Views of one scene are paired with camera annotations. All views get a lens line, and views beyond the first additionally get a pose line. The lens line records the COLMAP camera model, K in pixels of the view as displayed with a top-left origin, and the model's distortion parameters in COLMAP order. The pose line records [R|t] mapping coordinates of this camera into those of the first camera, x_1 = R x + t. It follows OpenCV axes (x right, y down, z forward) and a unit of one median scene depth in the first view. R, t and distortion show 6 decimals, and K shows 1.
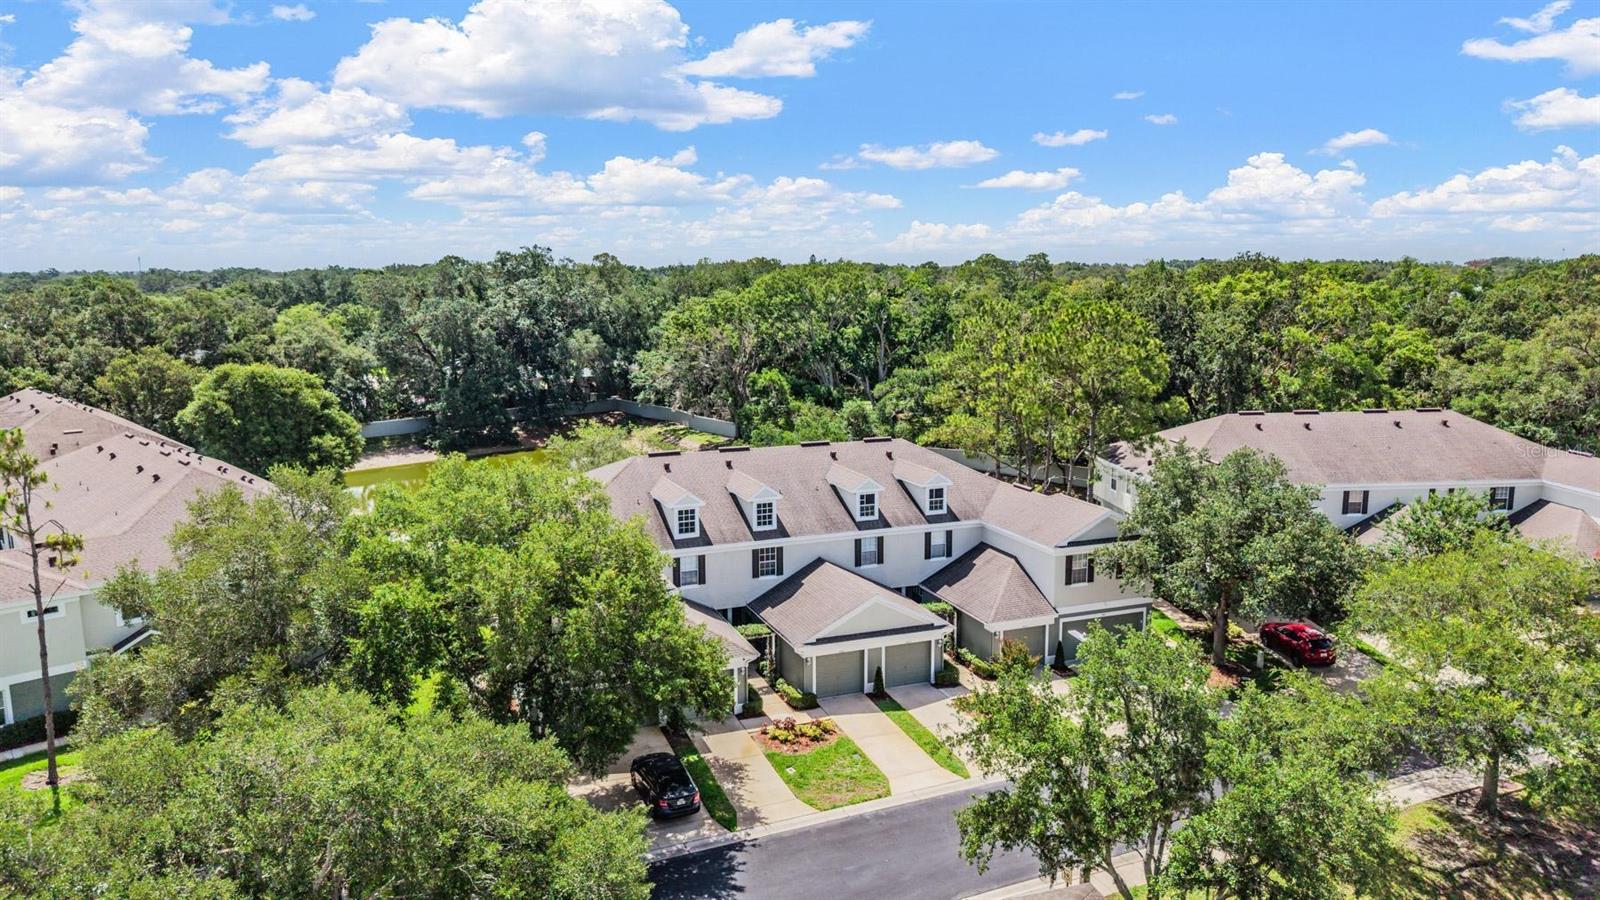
lens RADIAL K [[1074.4, 0, 800.0], [0, 1074.4, 450.0], [0, 0, 1]] dist [0.001304, -0.003197]
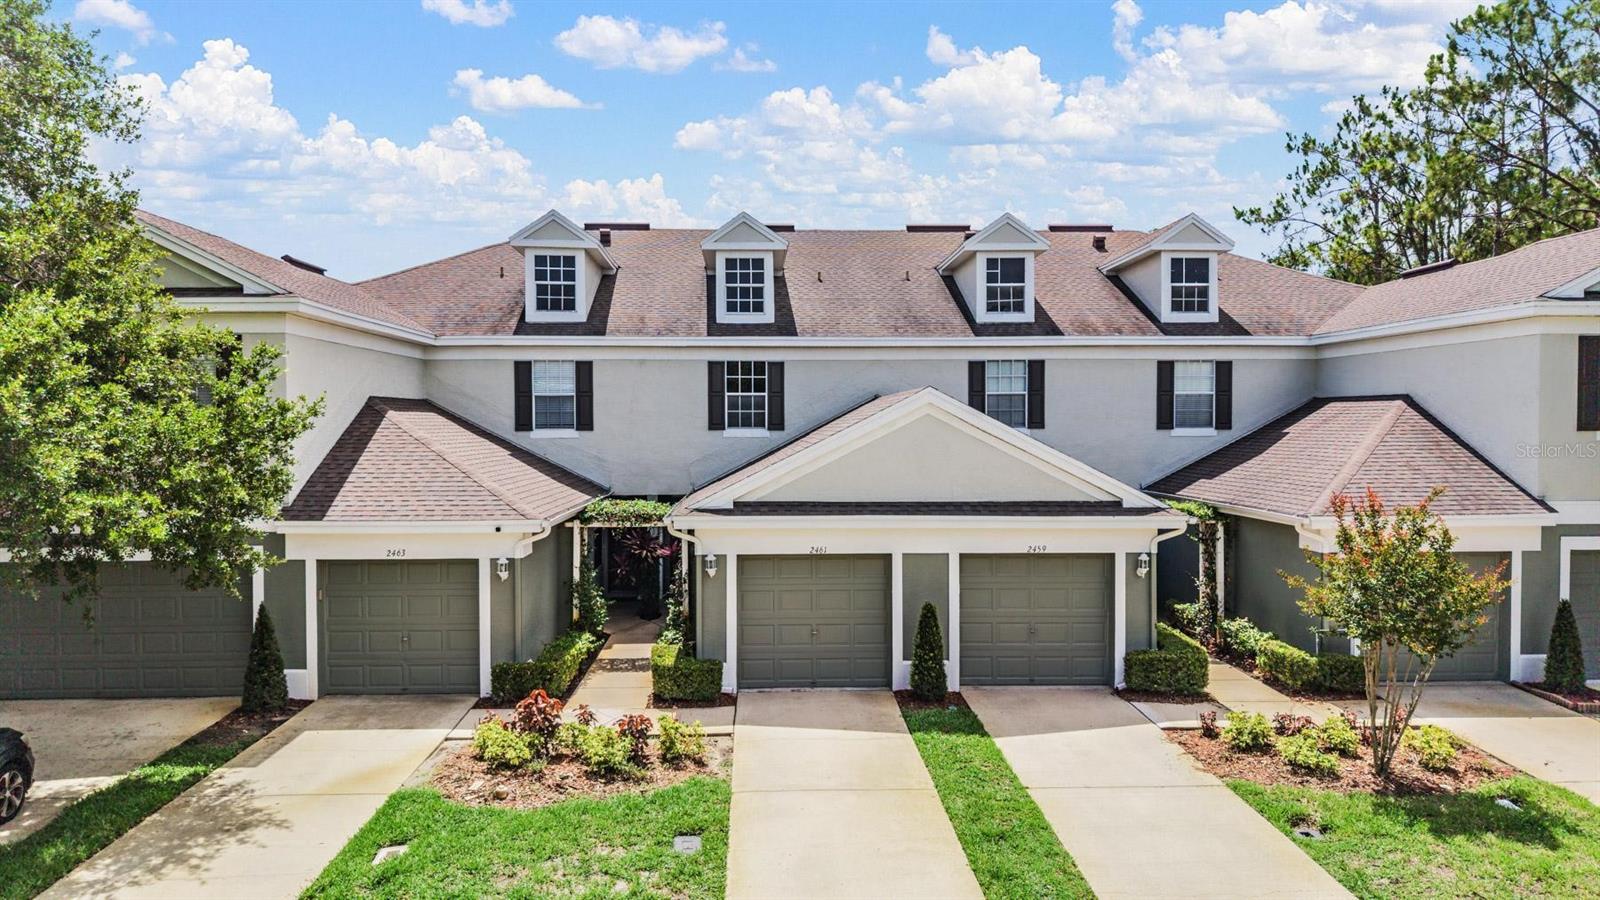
lens RADIAL K [[1108.0, 0, 800.0], [0, 1108.0, 450.0], [0, 0, 1]] dist [0.002819, -0.000946]
pose [[0.947181, 0.007855, -0.320603, 0.130292], [-0.051924, 0.990266, -0.129139, 0.181491], [0.316468, 0.138965, 0.938369, 0.601830]]
